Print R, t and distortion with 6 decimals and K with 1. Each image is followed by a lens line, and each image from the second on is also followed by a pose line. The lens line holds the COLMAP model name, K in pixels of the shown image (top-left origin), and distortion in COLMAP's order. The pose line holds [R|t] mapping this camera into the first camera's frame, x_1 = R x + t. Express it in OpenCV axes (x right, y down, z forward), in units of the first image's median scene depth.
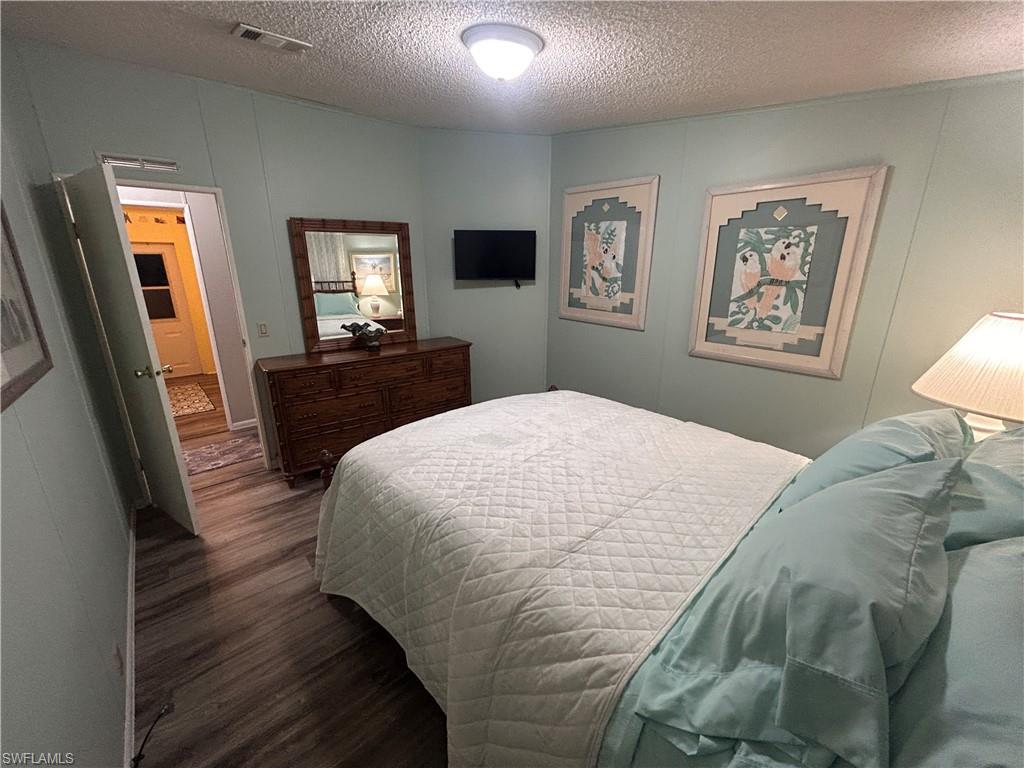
lens RADIAL K [[409.6, 0, 512.0], [0, 409.6, 384.0], [0, 0, 1]] dist [-0.001916, 0.000123]
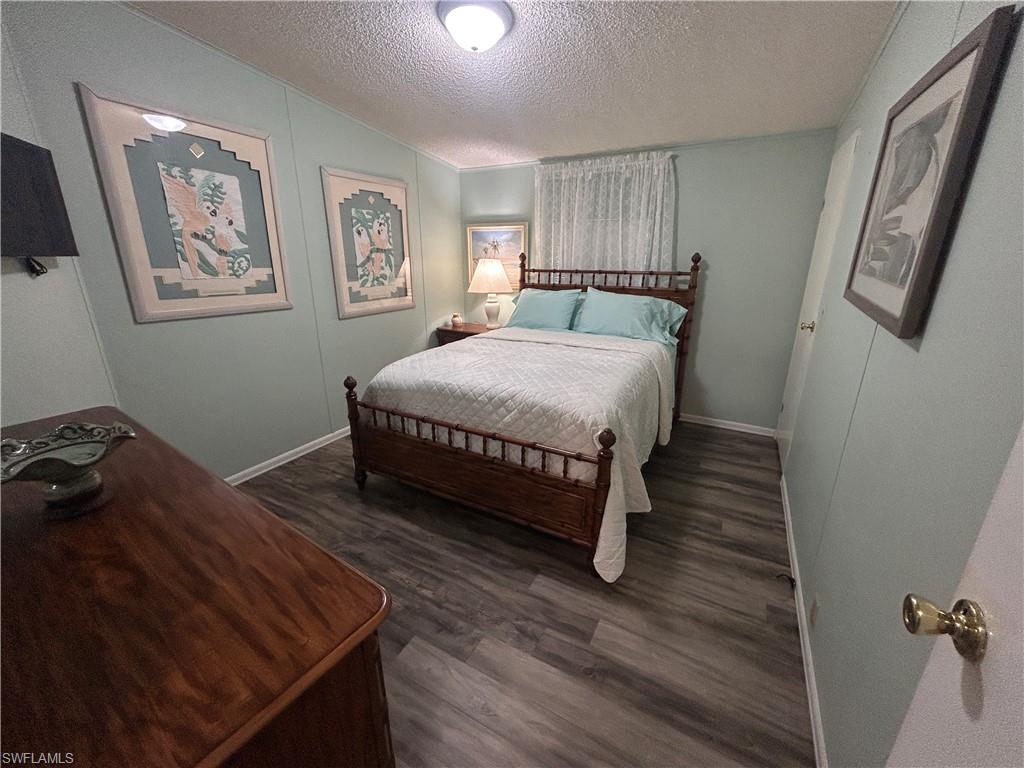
lens RADIAL K [[413.0, 0, 512.0], [0, 413.0, 384.0], [0, 0, 1]] dist [-0.000585, 0.000339]
pose [[-0.335938, -0.284229, 0.897975, -0.748856], [0.267202, 0.885455, 0.380228, -0.208569], [-0.903188, 0.367673, -0.221511, 0.860906]]
